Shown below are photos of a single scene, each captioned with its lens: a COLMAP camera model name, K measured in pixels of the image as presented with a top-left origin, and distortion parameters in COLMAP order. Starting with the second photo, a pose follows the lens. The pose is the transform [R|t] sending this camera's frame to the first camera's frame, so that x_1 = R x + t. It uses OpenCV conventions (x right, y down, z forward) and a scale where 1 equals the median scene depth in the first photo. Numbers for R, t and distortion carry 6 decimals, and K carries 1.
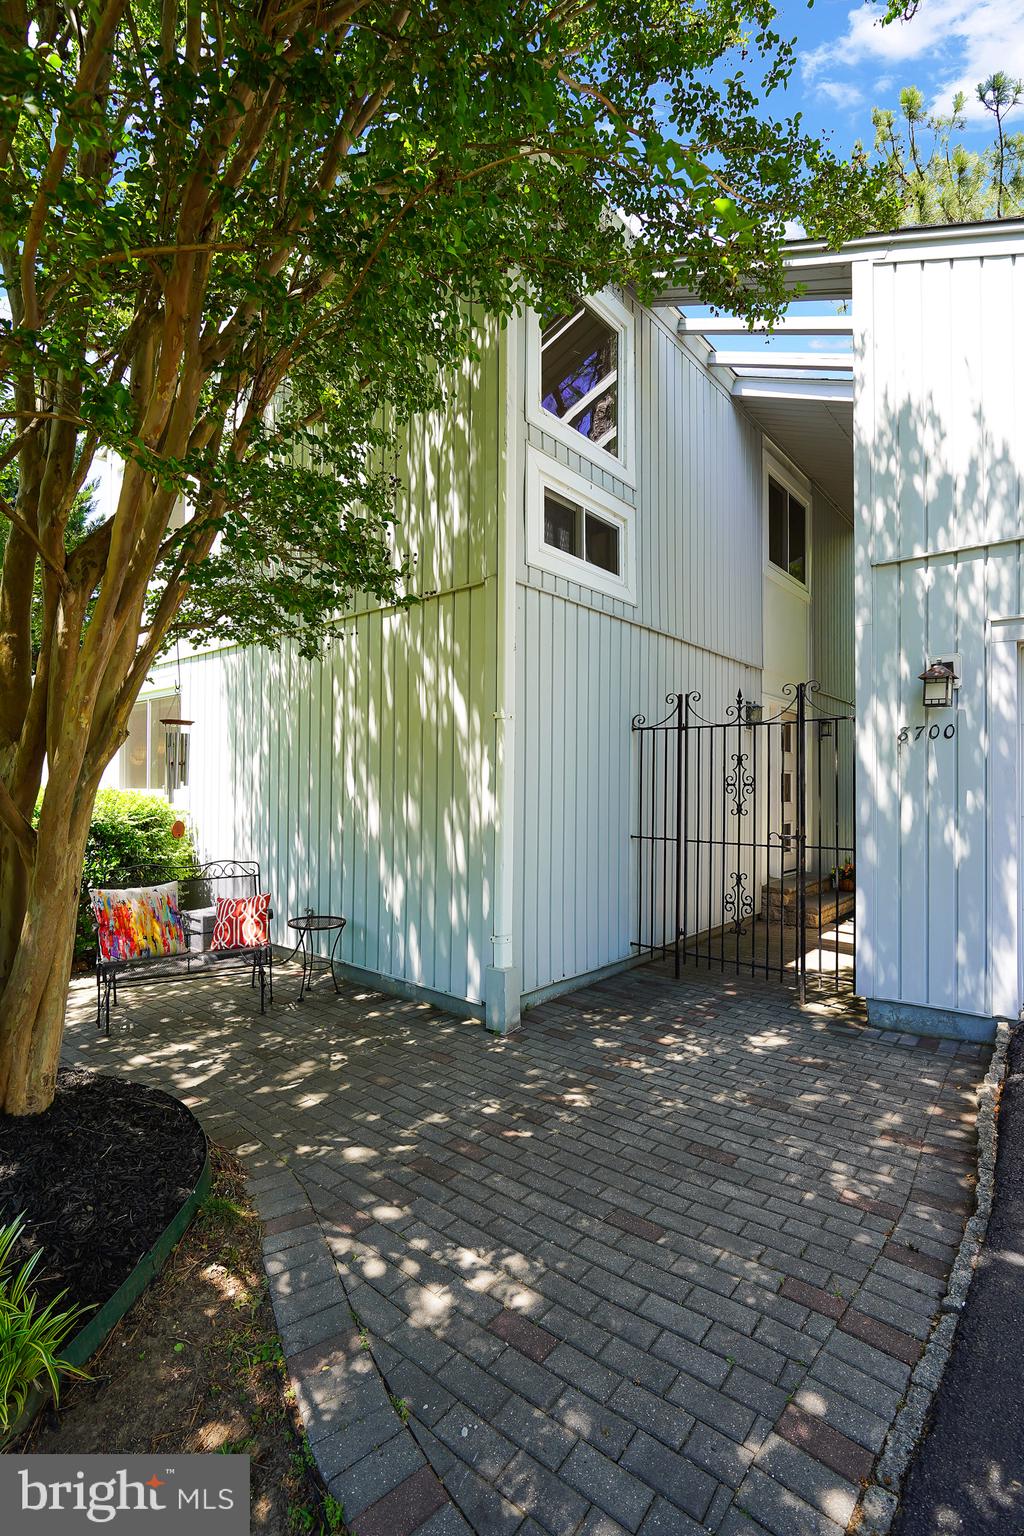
lens RADIAL K [[697.5, 0, 517.8], [0, 697.5, 783.9], [0, 0, 1]] dist [-0.001937, 0.000340]
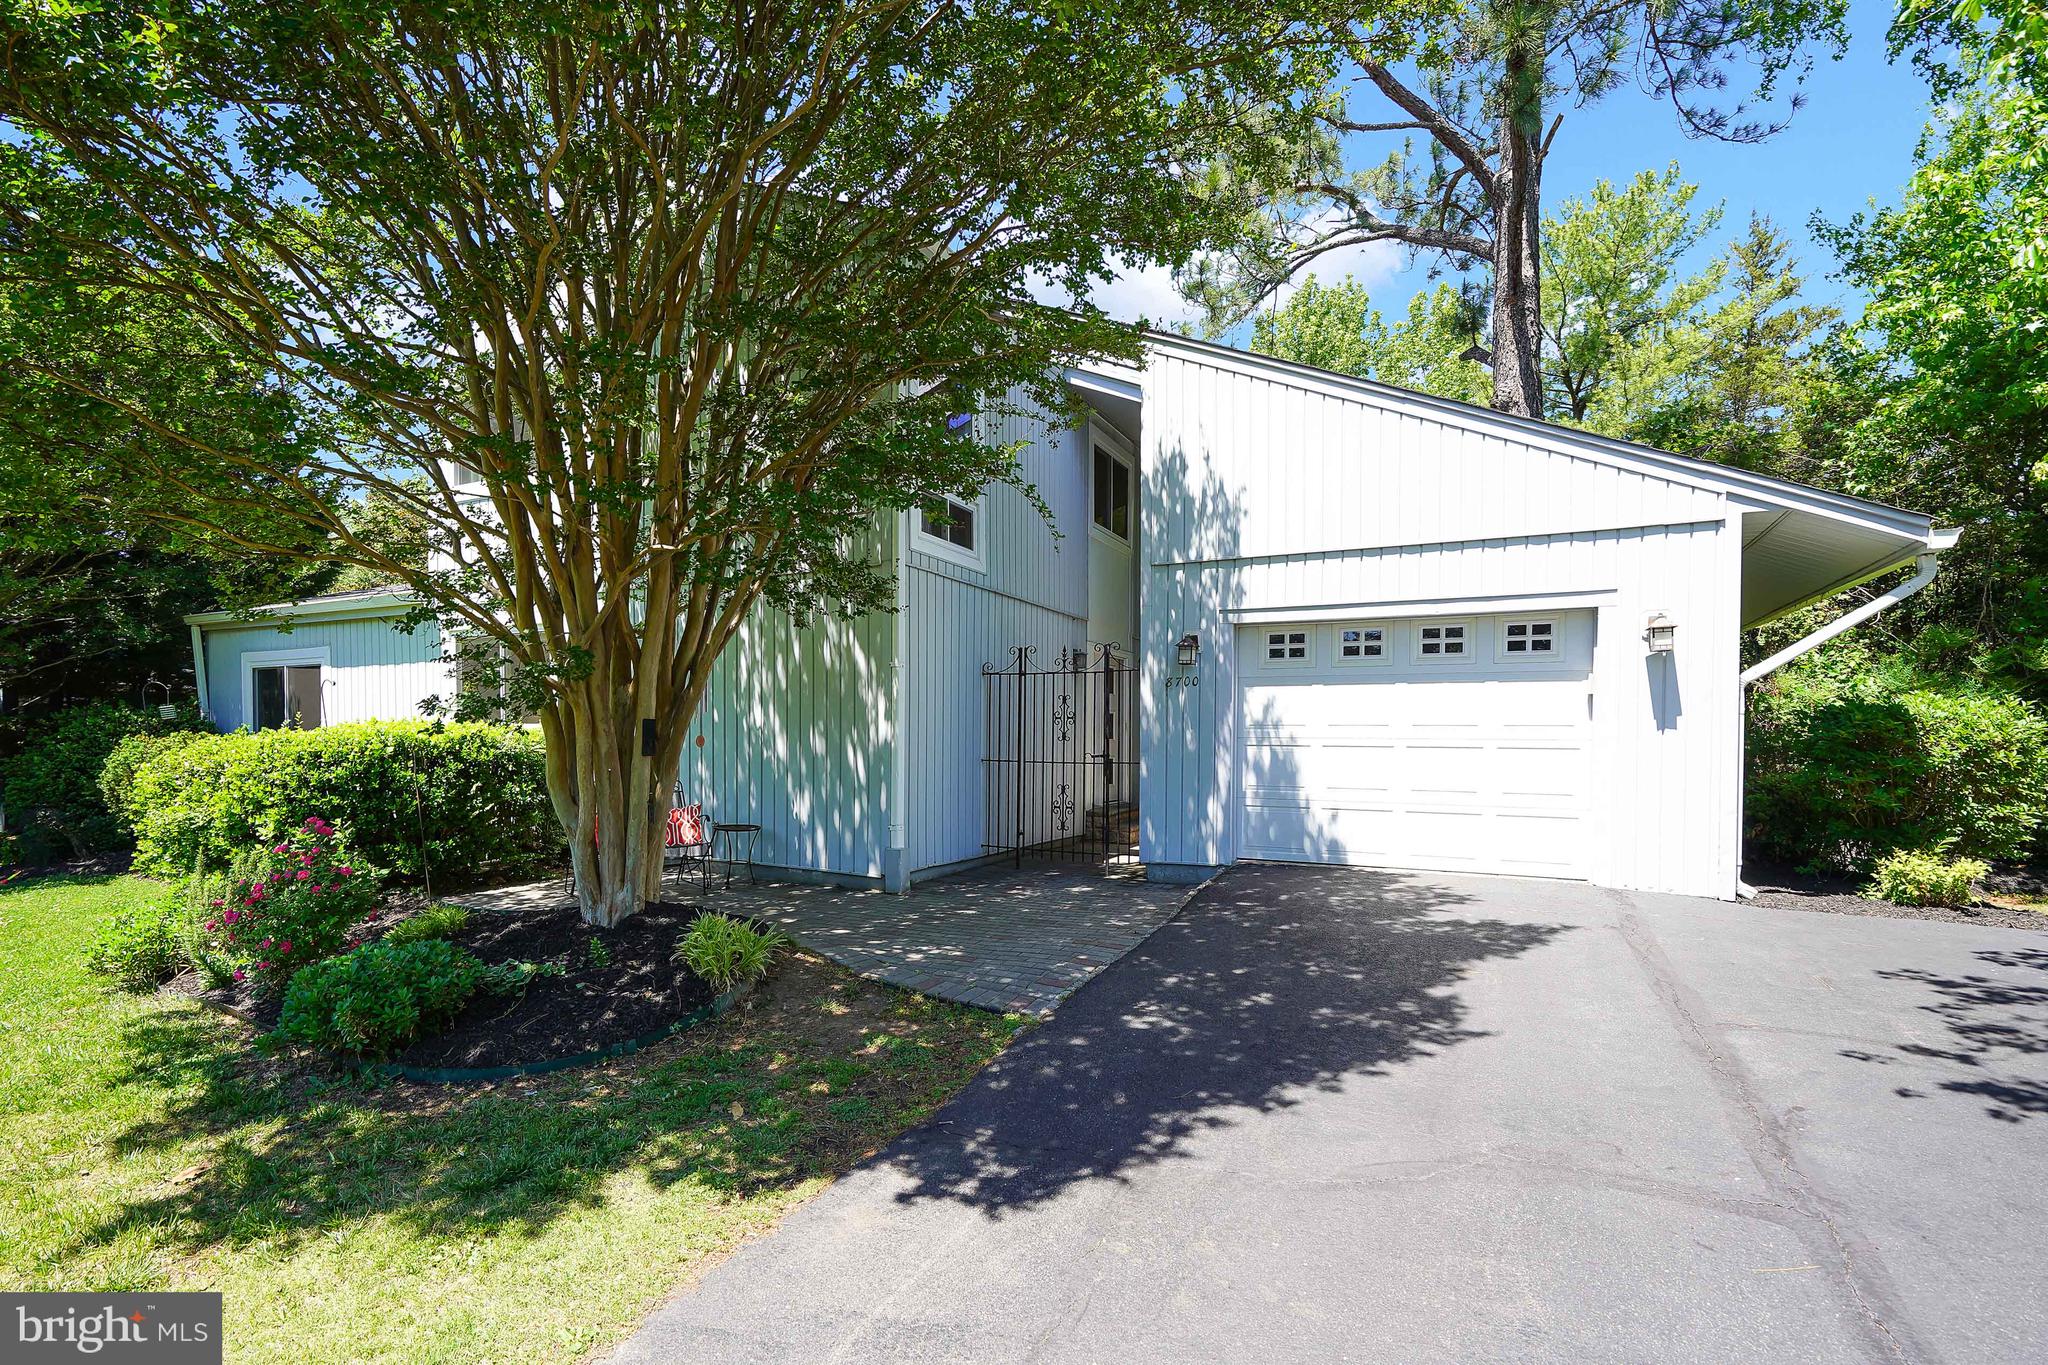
lens RADIAL K [[913.0, 0, 1019.2], [0, 913.0, 772.7], [0, 0, 1]] dist [-0.001141, -0.000038]
pose [[0.970594, -0.009709, 0.240527, -0.183372], [-0.000820, 0.999047, 0.043636, 0.028909], [-0.240721, -0.042550, 0.969661, -0.664488]]
